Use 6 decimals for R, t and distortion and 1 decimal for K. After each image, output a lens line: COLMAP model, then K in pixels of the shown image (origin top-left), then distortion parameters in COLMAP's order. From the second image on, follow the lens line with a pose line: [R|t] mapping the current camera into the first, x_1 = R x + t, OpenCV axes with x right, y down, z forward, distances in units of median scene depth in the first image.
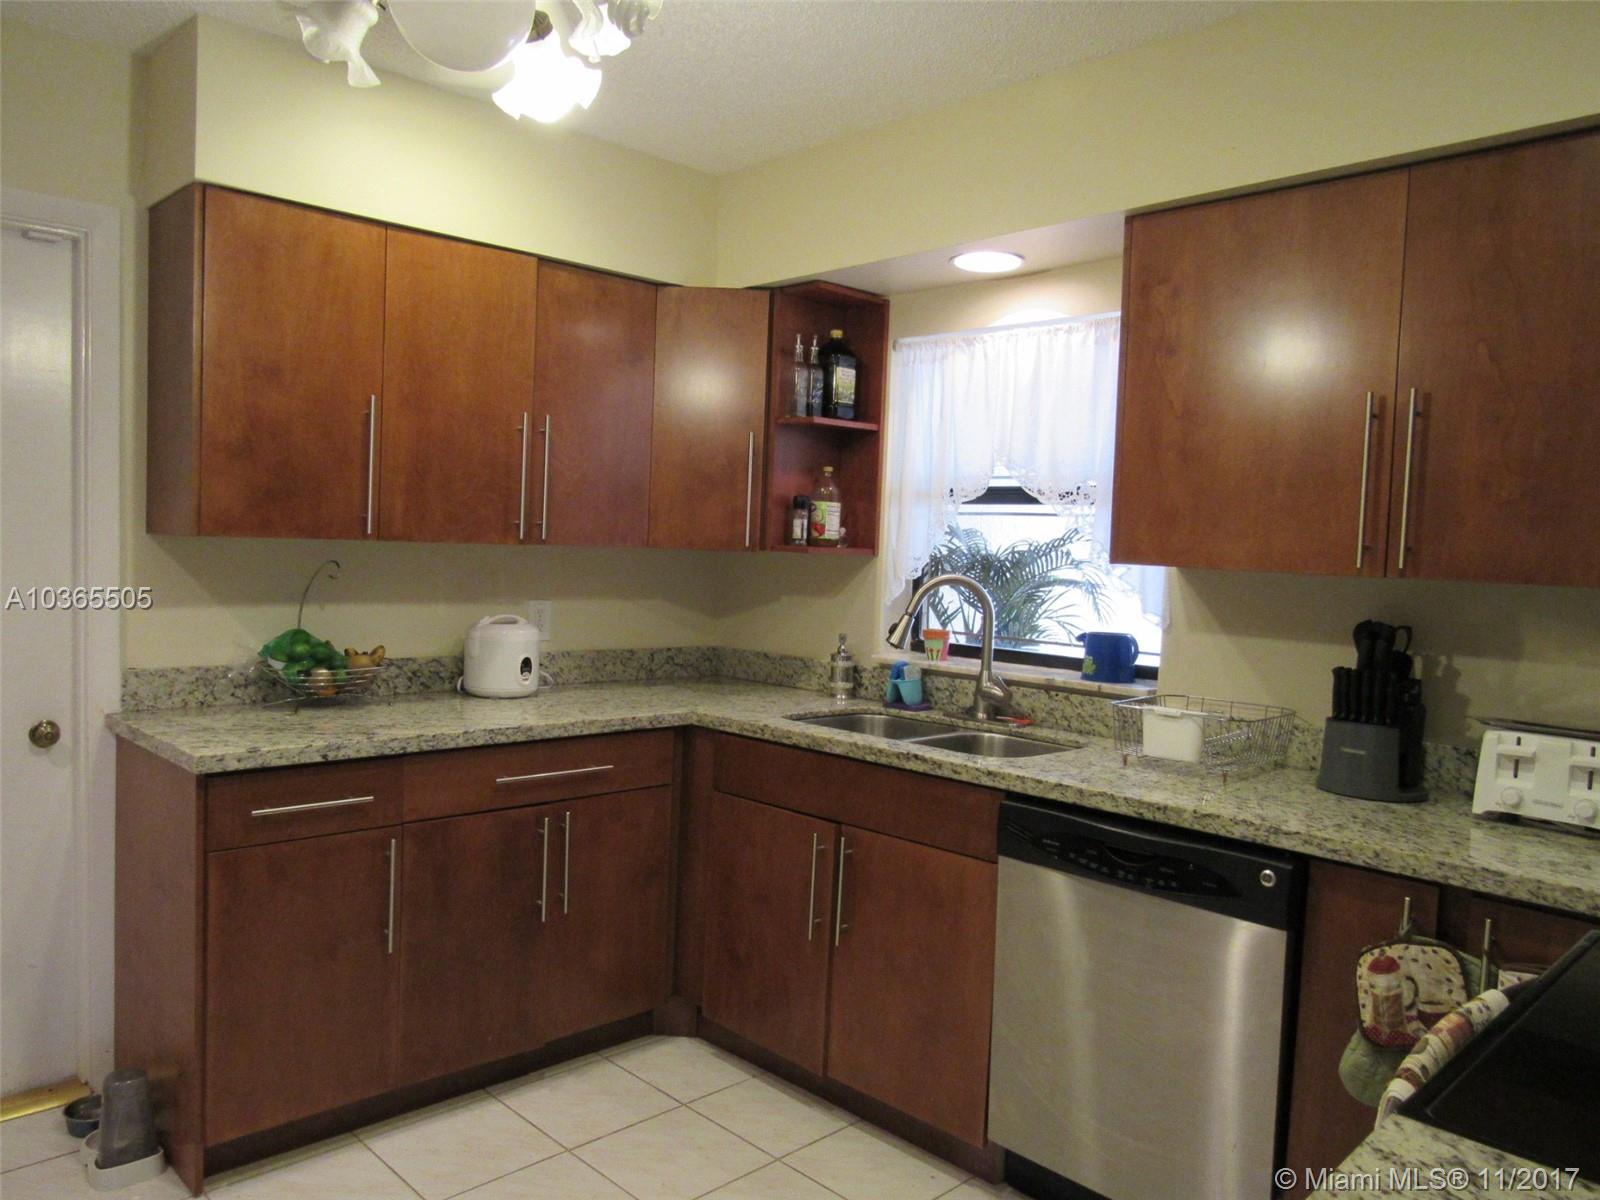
lens RADIAL K [[1173.1, 0, 802.2], [0, 1173.1, 604.9], [0, 0, 1]] dist [0.000981, 0.003372]
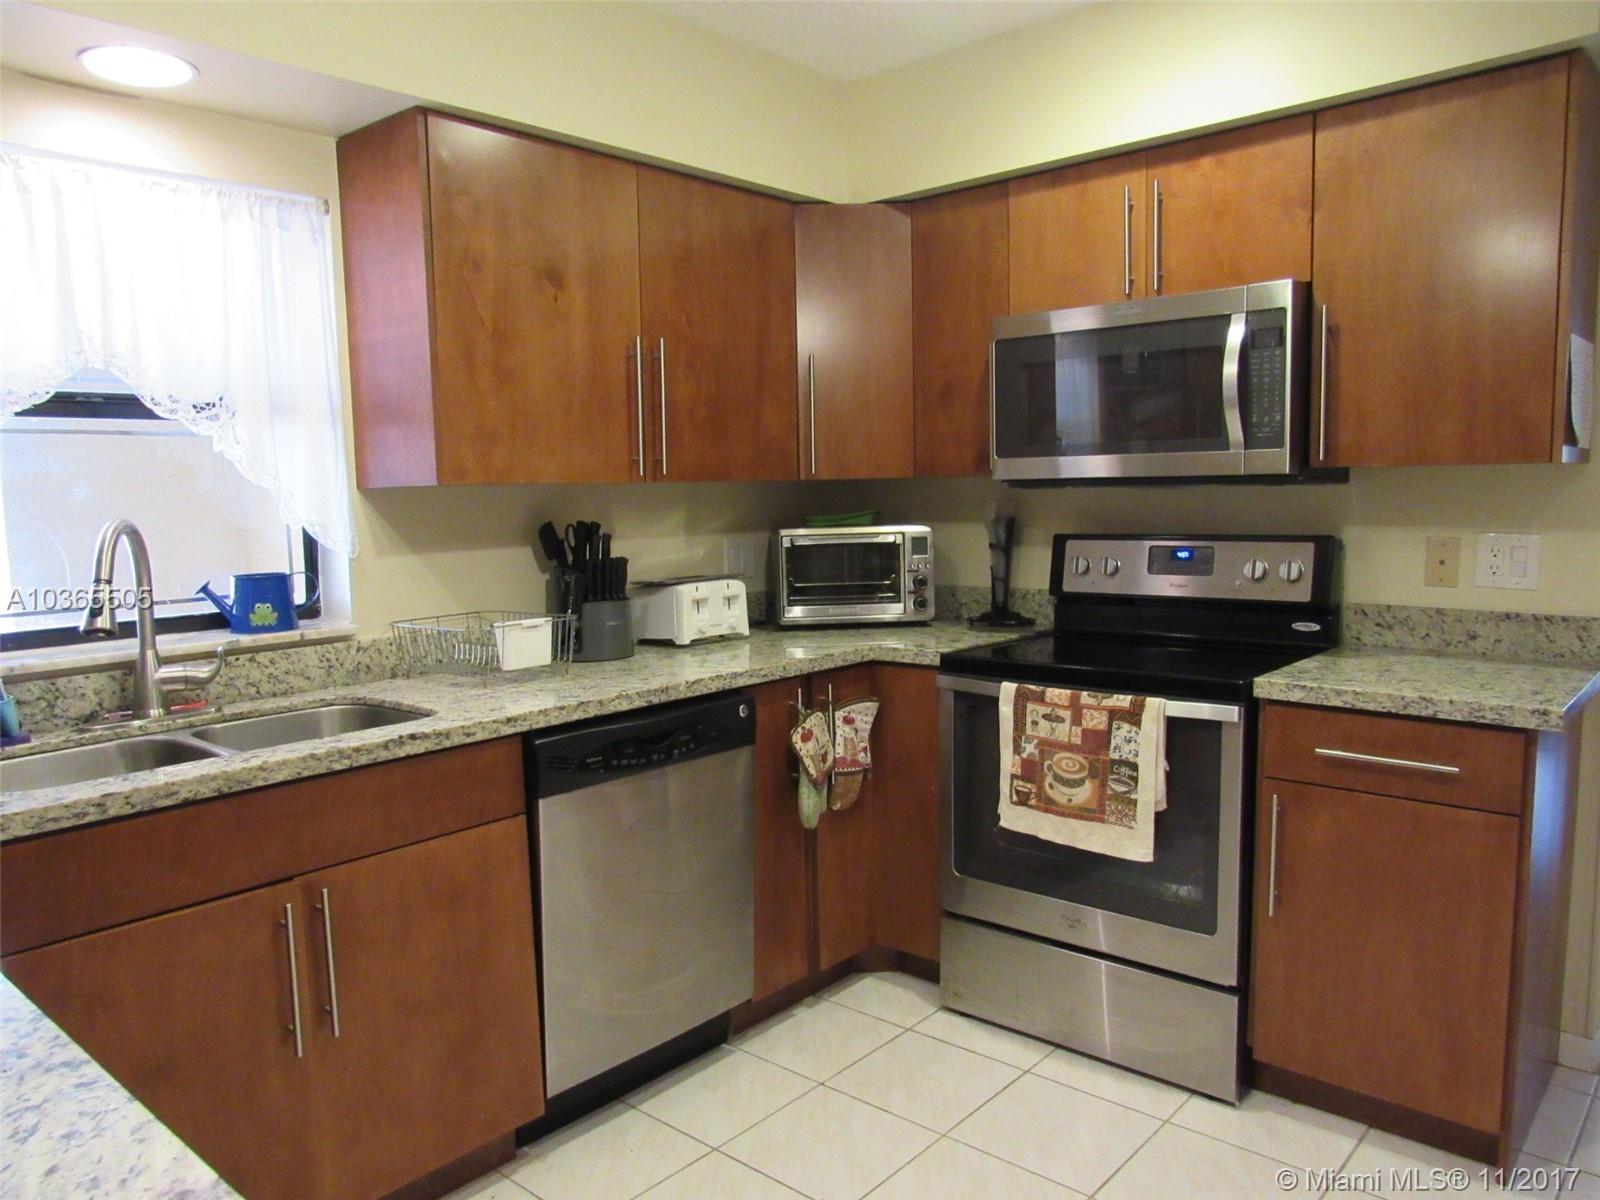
lens RADIAL K [[1173.1, 0, 802.6], [0, 1173.1, 598.2], [0, 0, 1]] dist [0.000981, 0.003372]
pose [[-0.049809, -0.137319, 0.989274, -0.716479], [0.076899, 0.987036, 0.140880, -0.057785], [-0.995794, 0.083091, -0.038604, 0.783960]]
